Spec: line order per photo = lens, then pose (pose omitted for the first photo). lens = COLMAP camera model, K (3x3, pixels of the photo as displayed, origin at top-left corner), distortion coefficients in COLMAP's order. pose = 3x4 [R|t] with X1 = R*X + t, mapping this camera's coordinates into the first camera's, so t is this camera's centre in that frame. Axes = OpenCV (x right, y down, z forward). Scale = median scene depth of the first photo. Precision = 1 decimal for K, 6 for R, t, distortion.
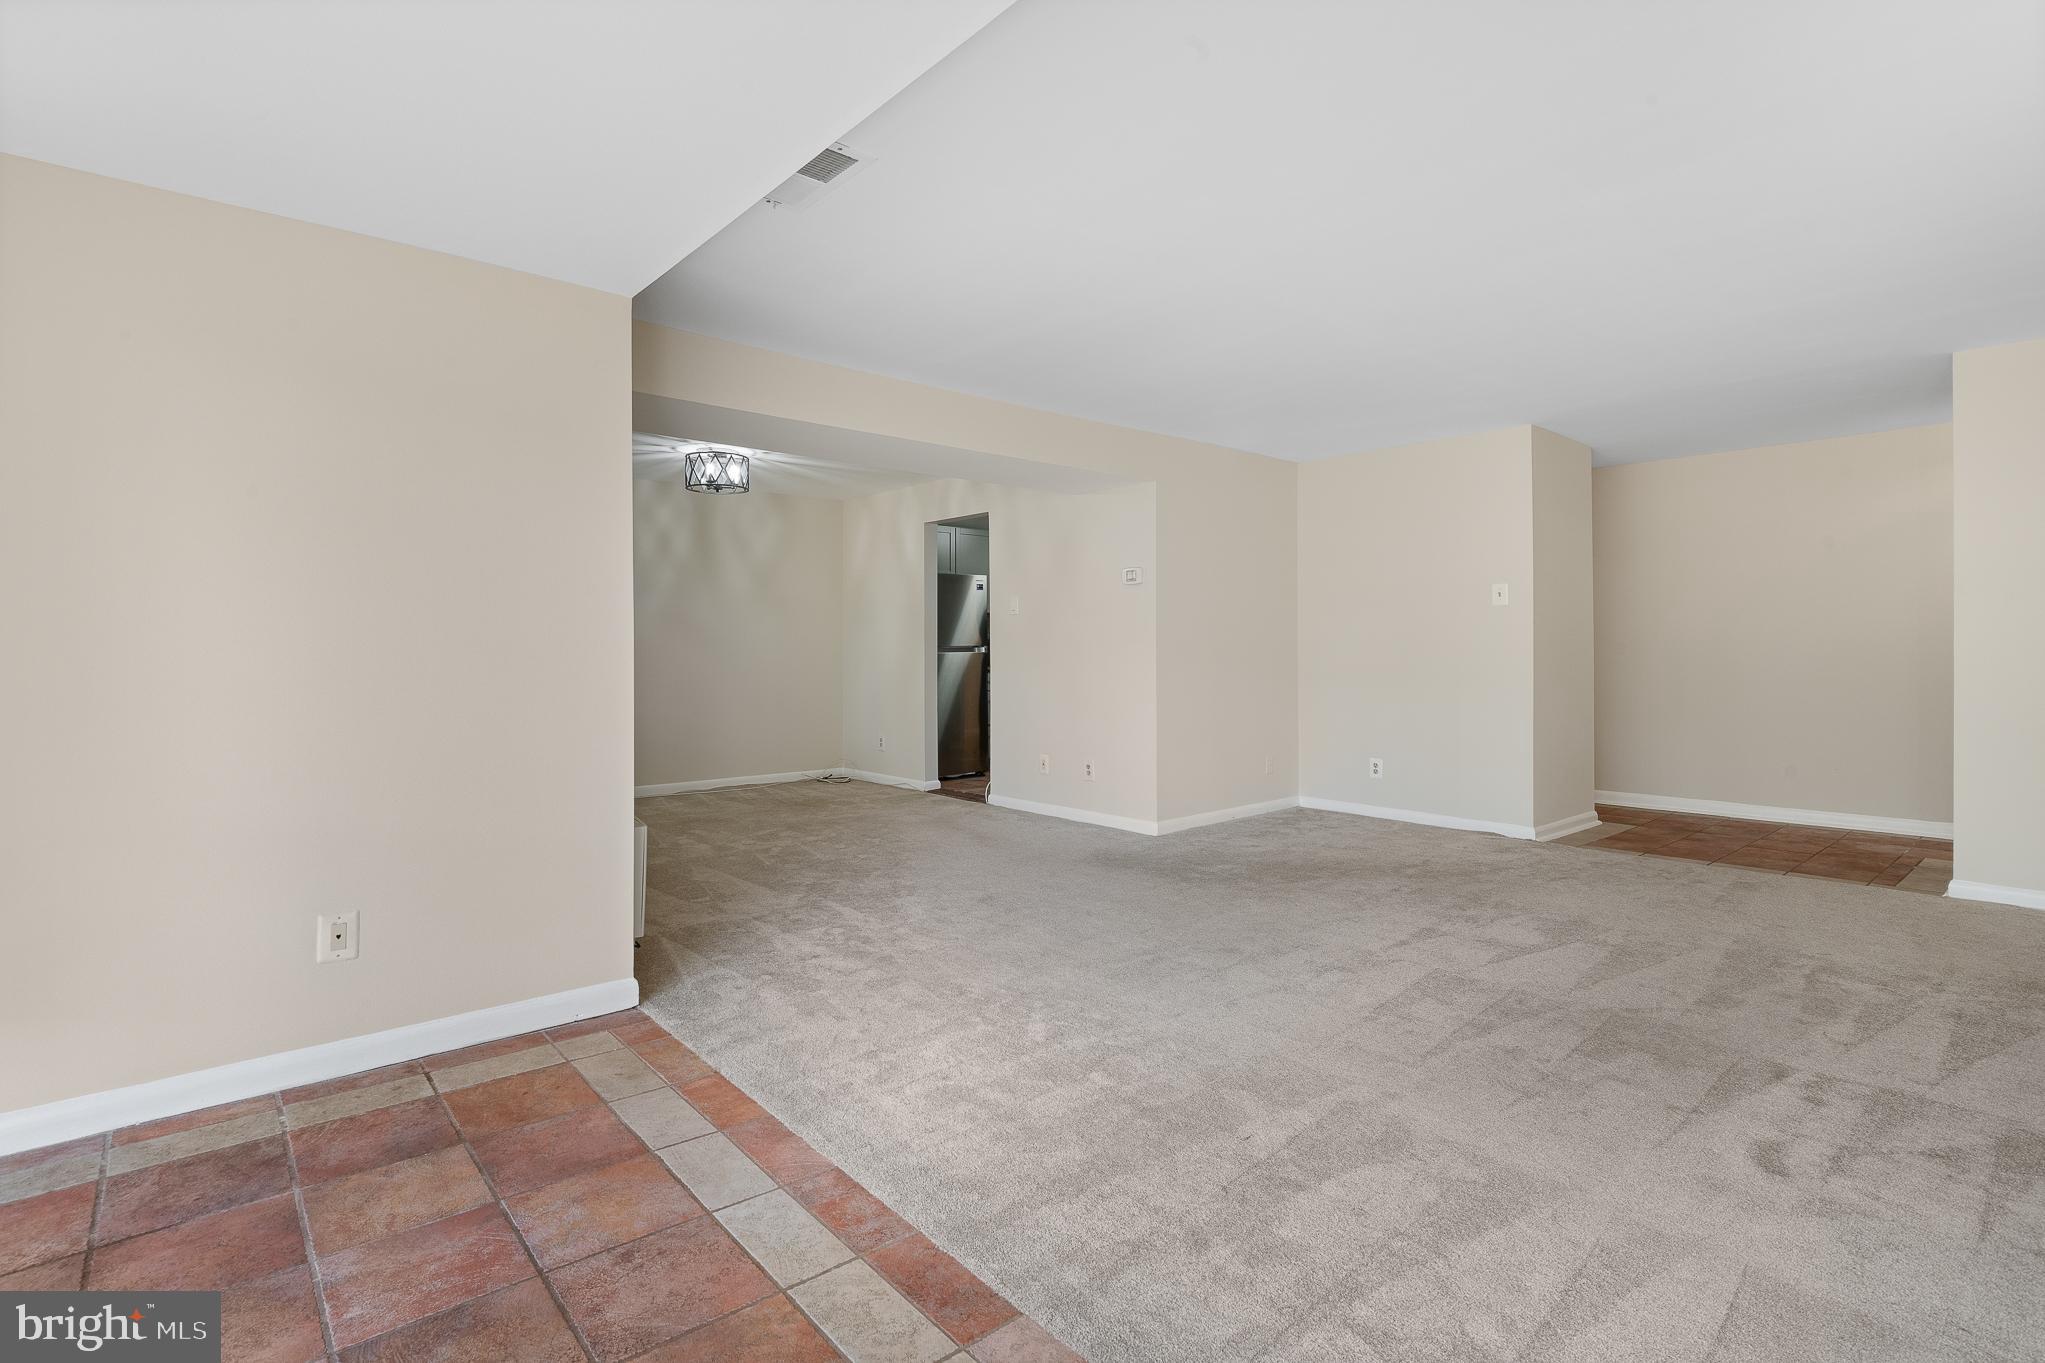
lens RADIAL K [[975.5, 0, 1022.5], [0, 975.5, 681.5], [0, 0, 1]] dist [0.002597, -0.006429]
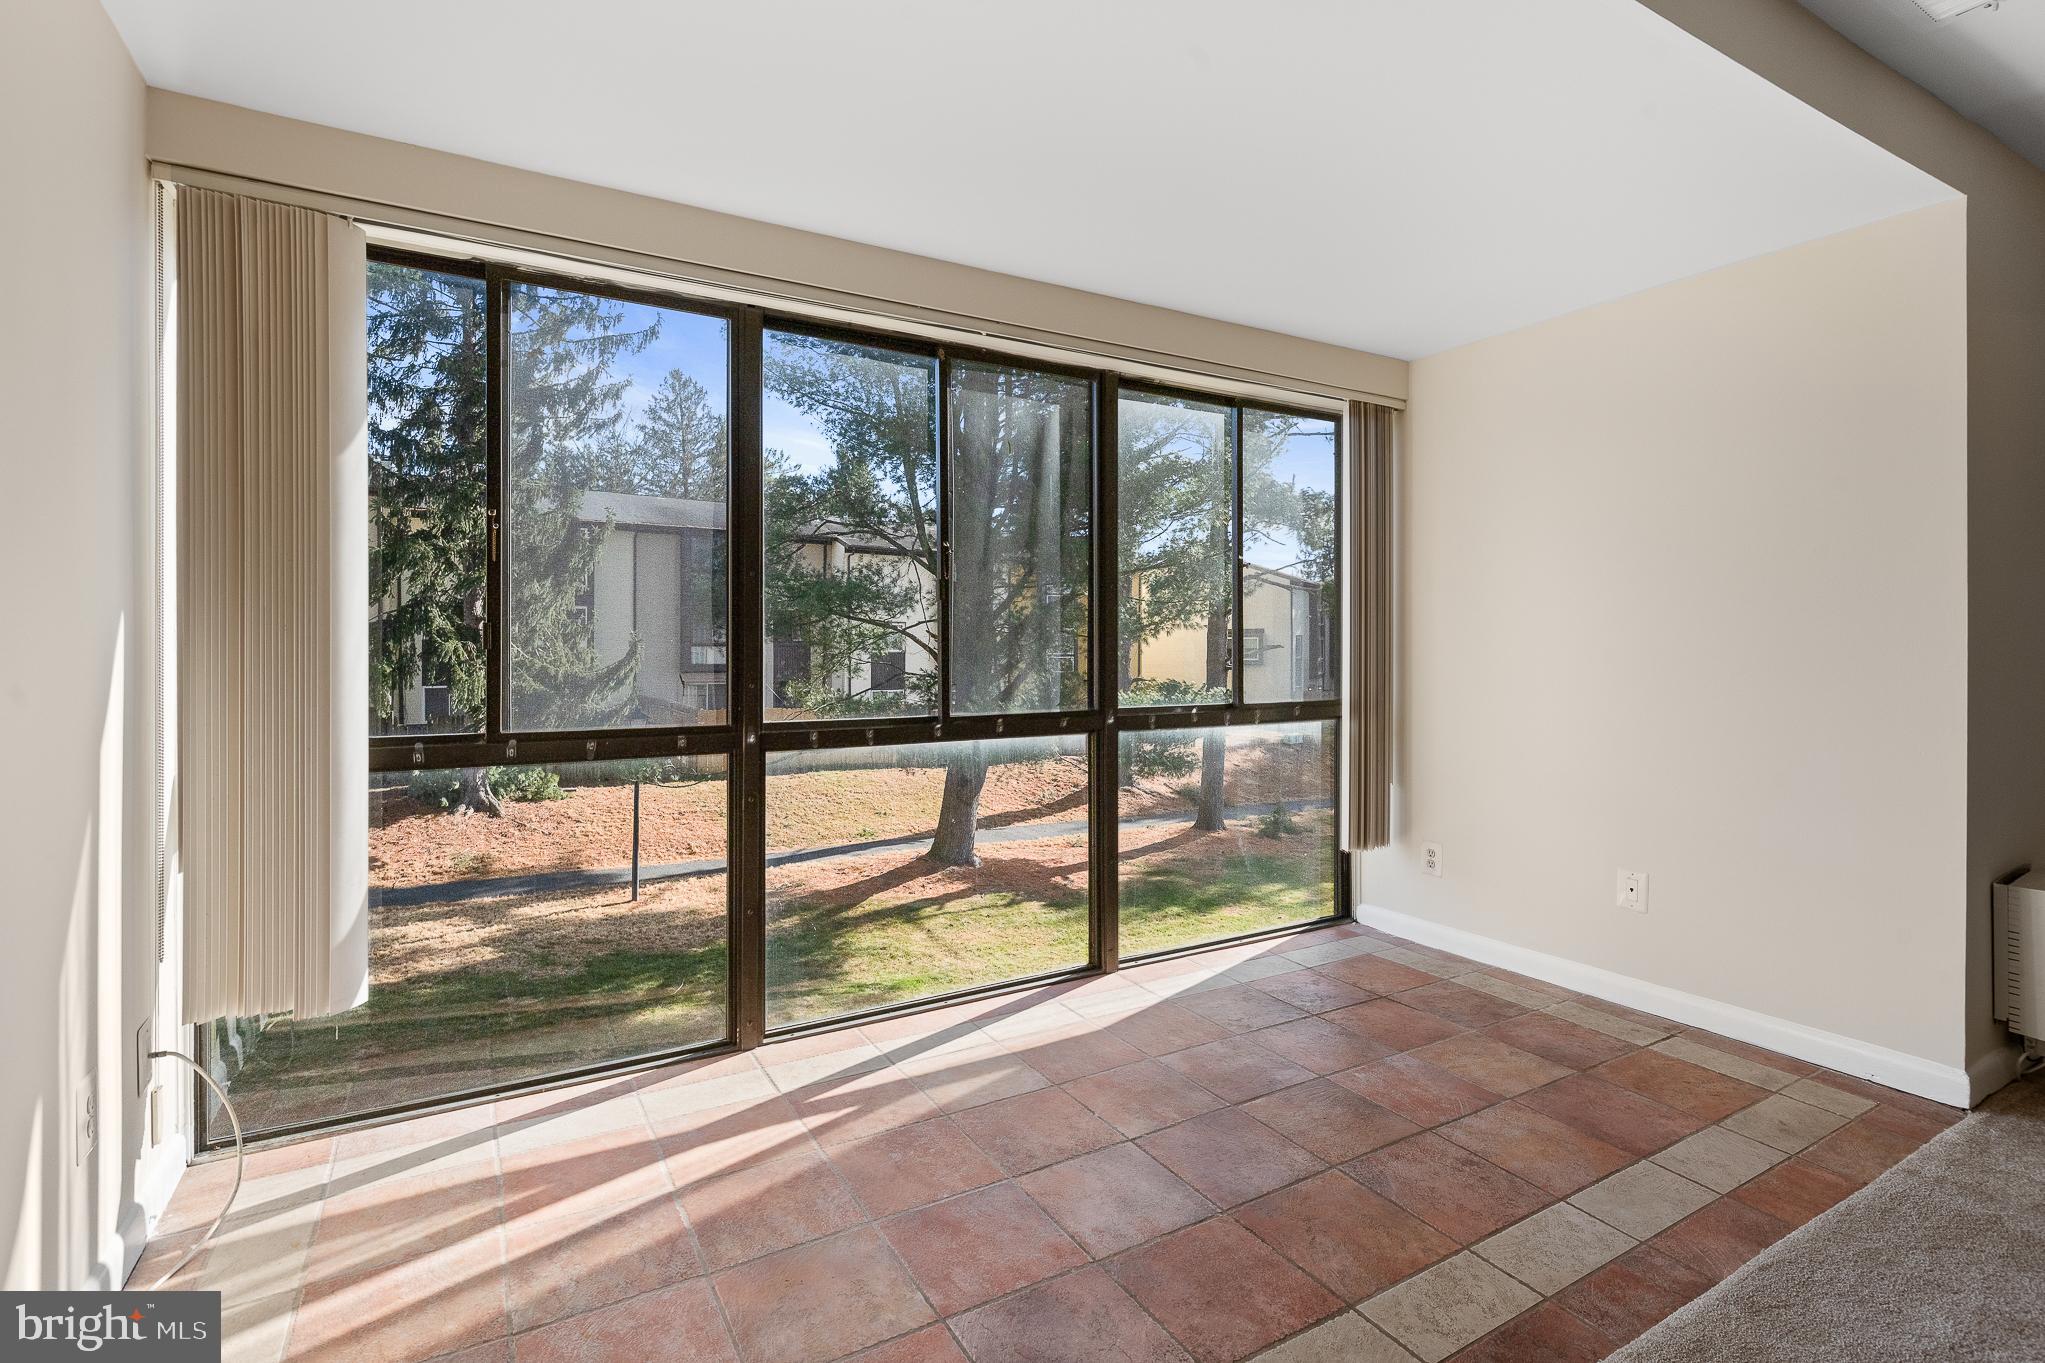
lens RADIAL K [[975.5, 0, 1022.5], [0, 975.5, 681.5], [0, 0, 1]] dist [0.002597, -0.006429]
pose [[-0.190413, 0.031156, -0.981210, 0.484134], [-0.034521, 0.998666, 0.038409, -0.010653], [0.981097, 0.041186, -0.189084, 0.387290]]
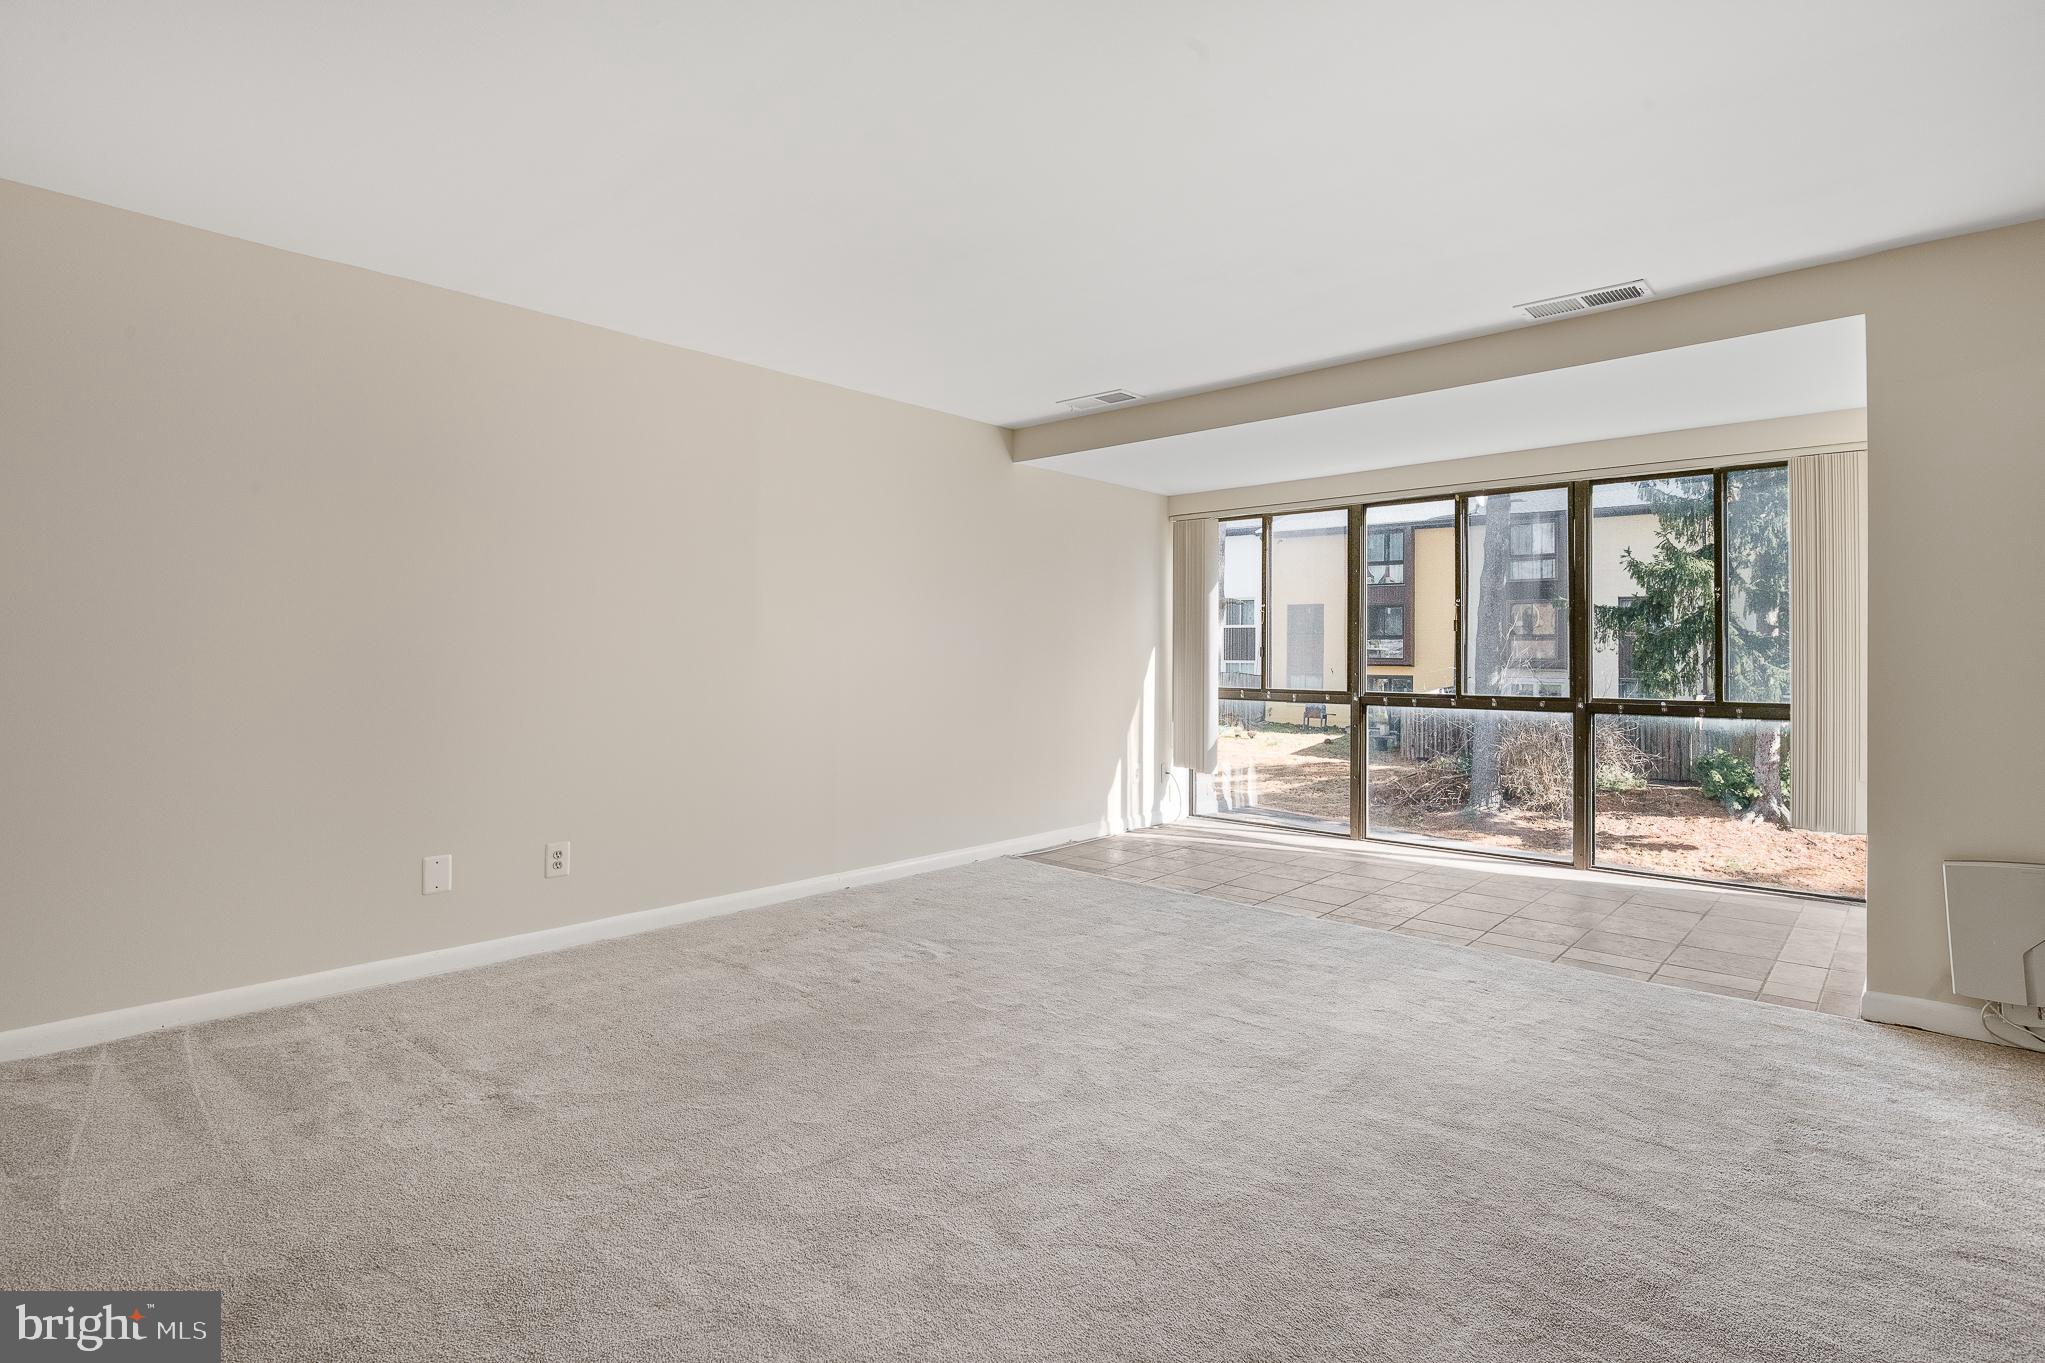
lens RADIAL K [[1000.7, 0, 1032.0], [0, 1000.7, 653.8], [0, 0, 1]] dist [0.000377, 0.000500]
pose [[-0.990842, -0.006509, -0.134868, 0.562921], [-0.011243, 0.999346, 0.034366, -0.062604], [0.134556, 0.035568, -0.990267, 1.757925]]
